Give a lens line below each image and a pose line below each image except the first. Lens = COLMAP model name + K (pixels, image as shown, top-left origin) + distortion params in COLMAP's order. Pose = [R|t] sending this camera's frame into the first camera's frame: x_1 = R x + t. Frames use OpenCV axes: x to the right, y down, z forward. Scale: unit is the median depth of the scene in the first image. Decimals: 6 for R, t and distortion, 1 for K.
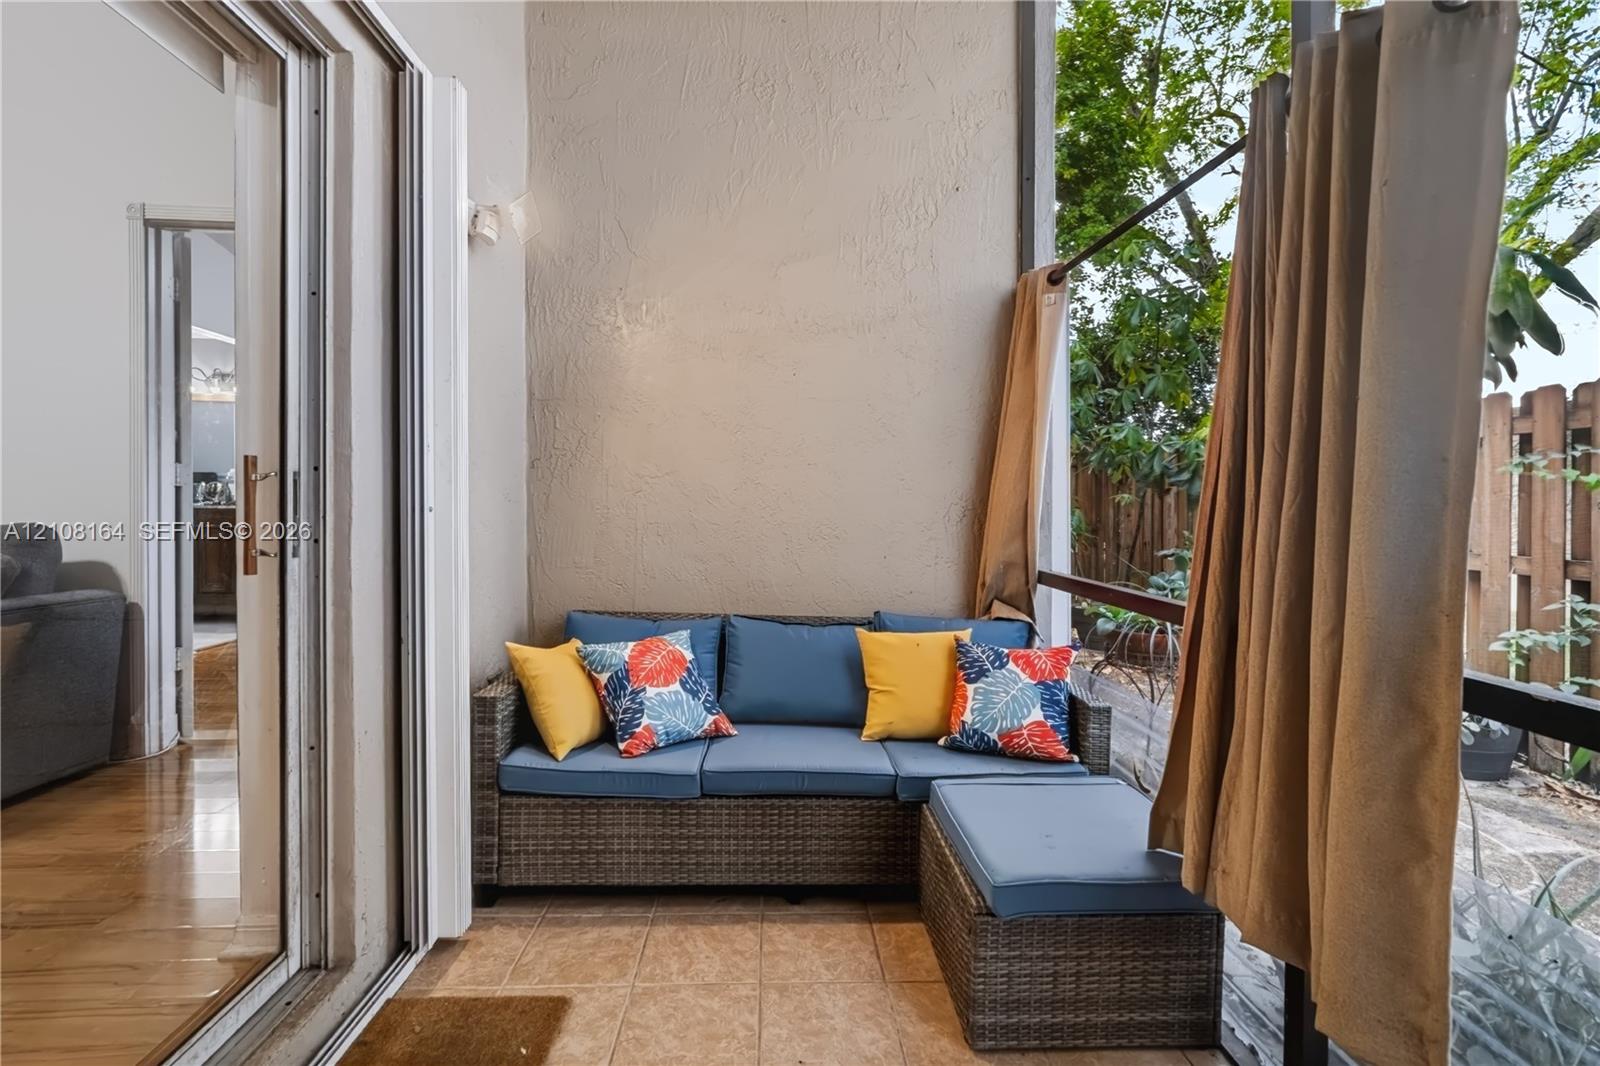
lens RADIAL K [[715.1, 0, 804.2], [0, 715.1, 522.3], [0, 0, 1]] dist [-0.004492, 0.000679]
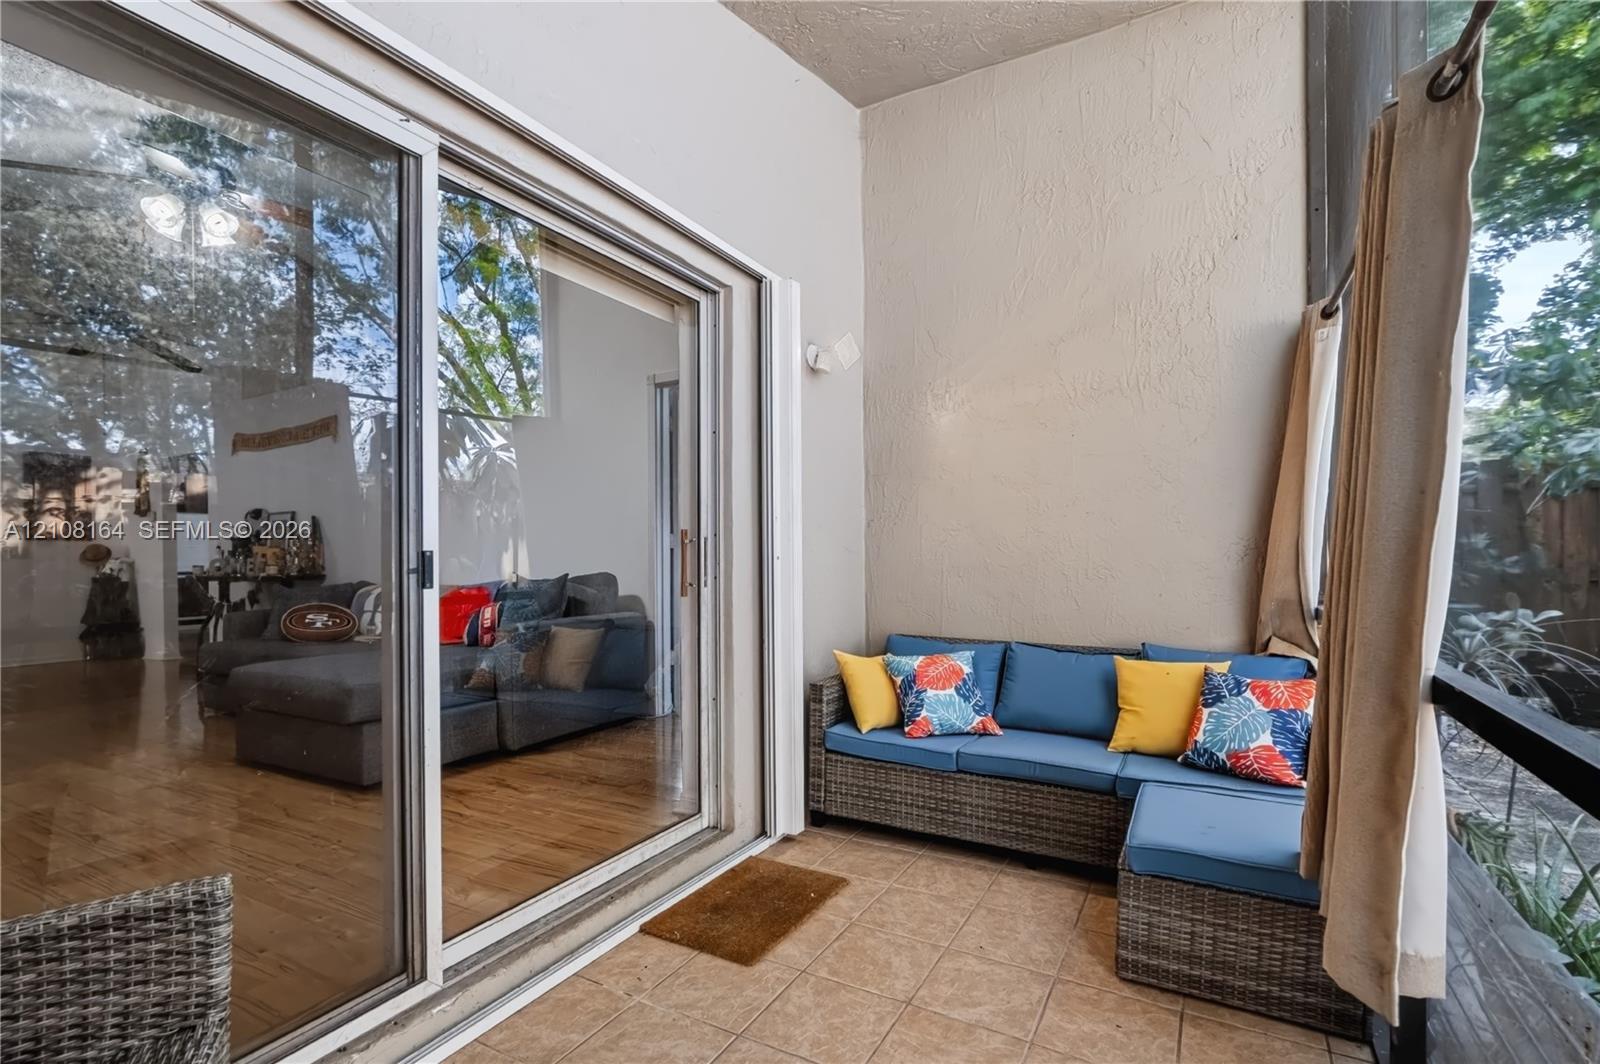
lens RADIAL K [[716.0, 0, 834.3], [0, 716.0, 558.5], [0, 0, 1]] dist [-0.001528, 0.000250]
pose [[0.860426, -0.022272, -0.509088, 0.317743], [0.011516, 0.999639, -0.024270, 0.018946], [0.509445, 0.015020, 0.860372, -0.239784]]
